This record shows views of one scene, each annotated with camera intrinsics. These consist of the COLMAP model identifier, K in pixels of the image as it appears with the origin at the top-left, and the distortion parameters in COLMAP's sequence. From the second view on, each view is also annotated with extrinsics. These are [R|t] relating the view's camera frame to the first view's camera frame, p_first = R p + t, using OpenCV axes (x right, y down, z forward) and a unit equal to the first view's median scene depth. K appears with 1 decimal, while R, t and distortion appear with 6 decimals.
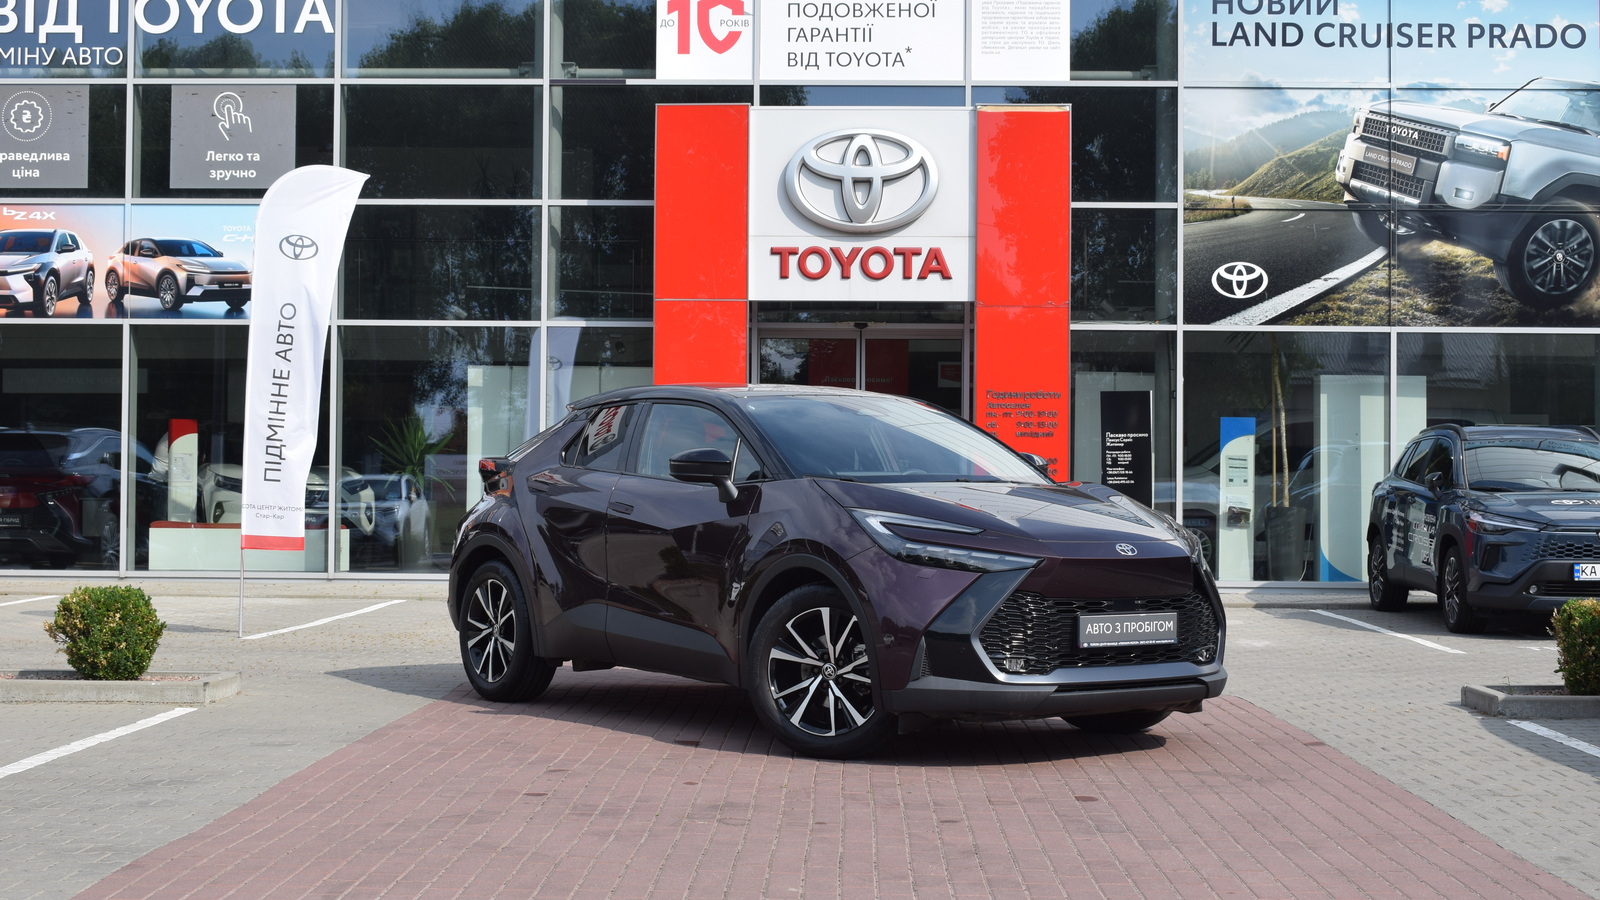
lens RADIAL K [[2337.7, 0, 800.0], [0, 2337.7, 450.0], [0, 0, 1]] dist [0.005566, -0.043623]
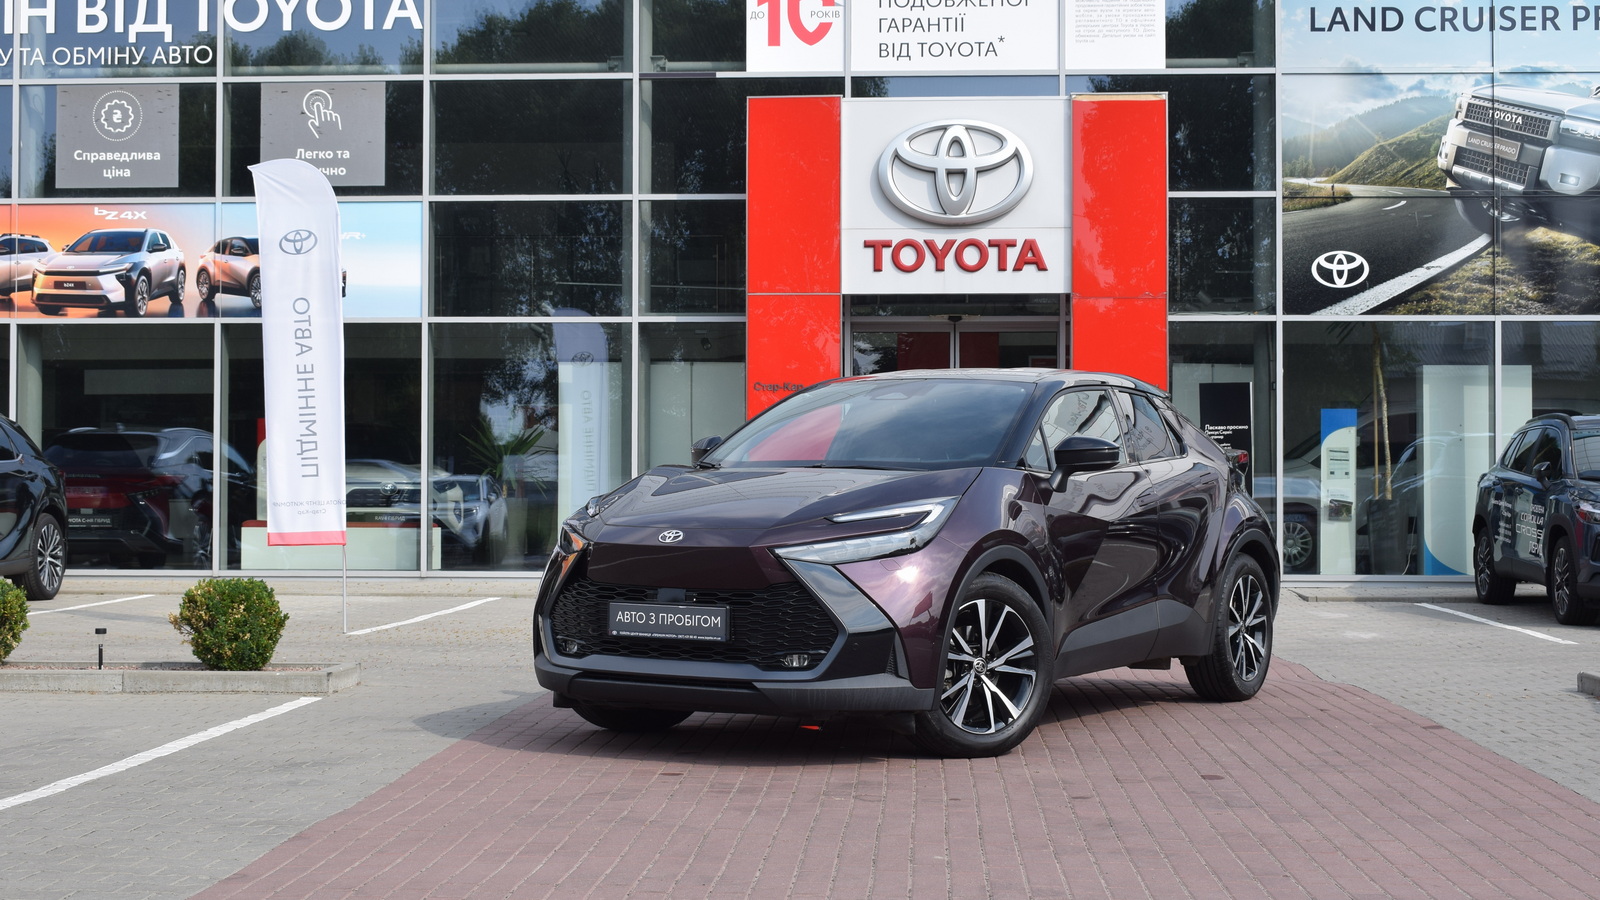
lens RADIAL K [[2408.2, 0, 800.0], [0, 2408.2, 450.0], [0, 0, 1]] dist [-0.006224, 0.045199]
pose [[0.999539, -0.006478, -0.029660, -0.009739], [0.006466, 0.999979, -0.000504, 0.002504], [0.029663, 0.000312, 0.999560, -0.020226]]
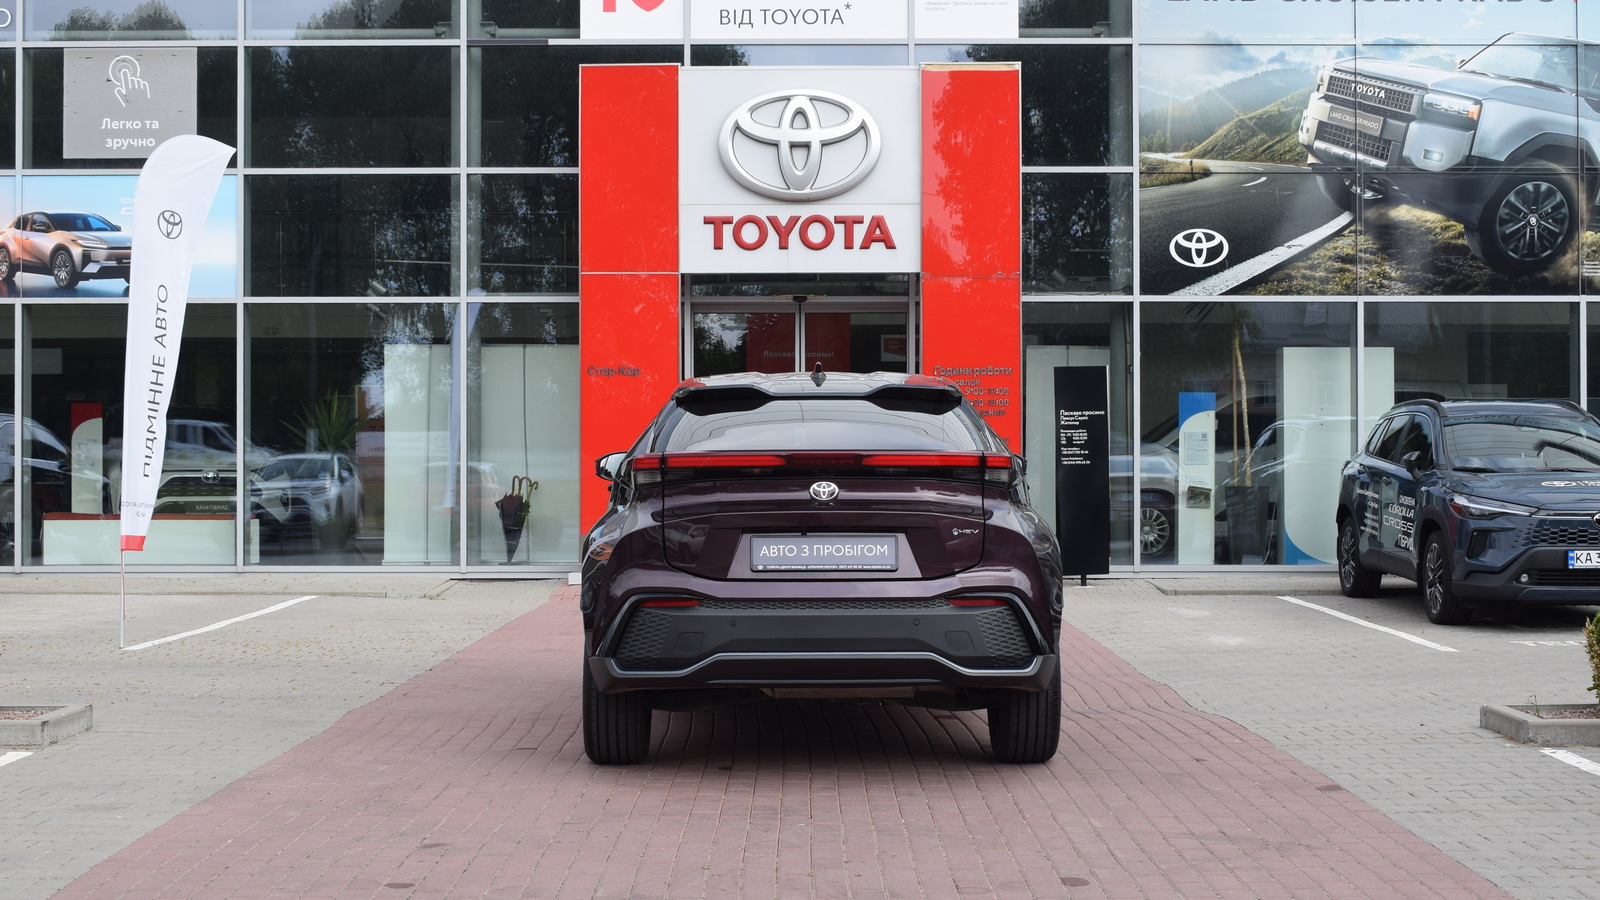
lens RADIAL K [[2270.4, 0, 800.0], [0, 2270.4, 450.0], [0, 0, 1]] dist [-0.016442, 0.018524]
pose [[0.999667, -0.009326, 0.024069, 0.003379], [0.008971, 0.999850, 0.014820, -0.005791], [-0.024204, -0.014599, 0.999600, 0.082966]]
